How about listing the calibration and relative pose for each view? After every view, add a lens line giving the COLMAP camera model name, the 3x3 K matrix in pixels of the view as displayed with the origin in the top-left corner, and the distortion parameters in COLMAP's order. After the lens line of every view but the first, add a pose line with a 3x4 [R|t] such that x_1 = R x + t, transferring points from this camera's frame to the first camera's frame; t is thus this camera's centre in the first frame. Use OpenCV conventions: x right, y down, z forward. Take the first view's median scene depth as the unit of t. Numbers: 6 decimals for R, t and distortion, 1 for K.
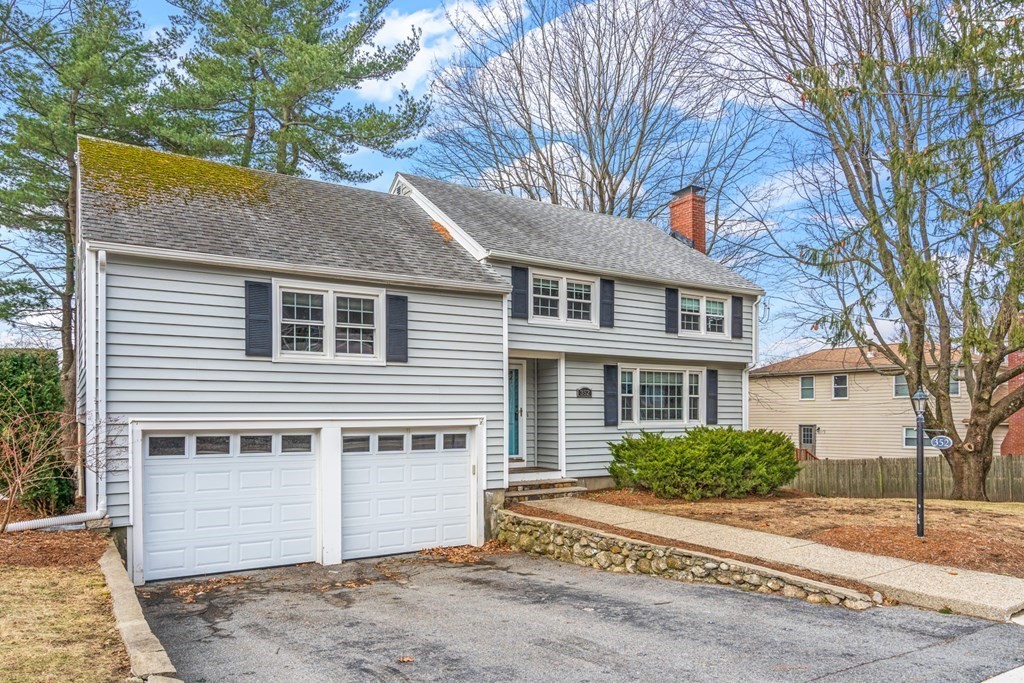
lens RADIAL K [[664.7, 0, 512.0], [0, 664.7, 341.5], [0, 0, 1]] dist [0.001439, 0.000103]
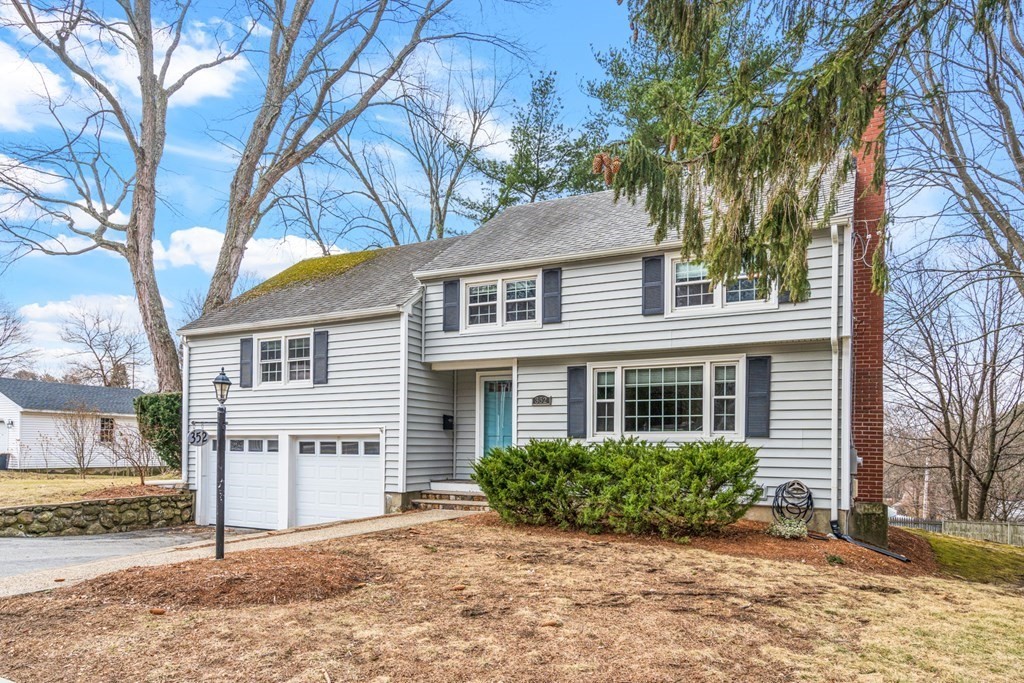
lens RADIAL K [[647.3, 0, 512.1], [0, 647.3, 367.7], [0, 0, 1]] dist [0.002066, 0.000168]
pose [[0.528564, -0.086203, -0.844505, 0.850152], [0.091519, 0.994819, -0.044266, 0.070412], [0.843946, -0.053891, 0.533715, 0.518207]]
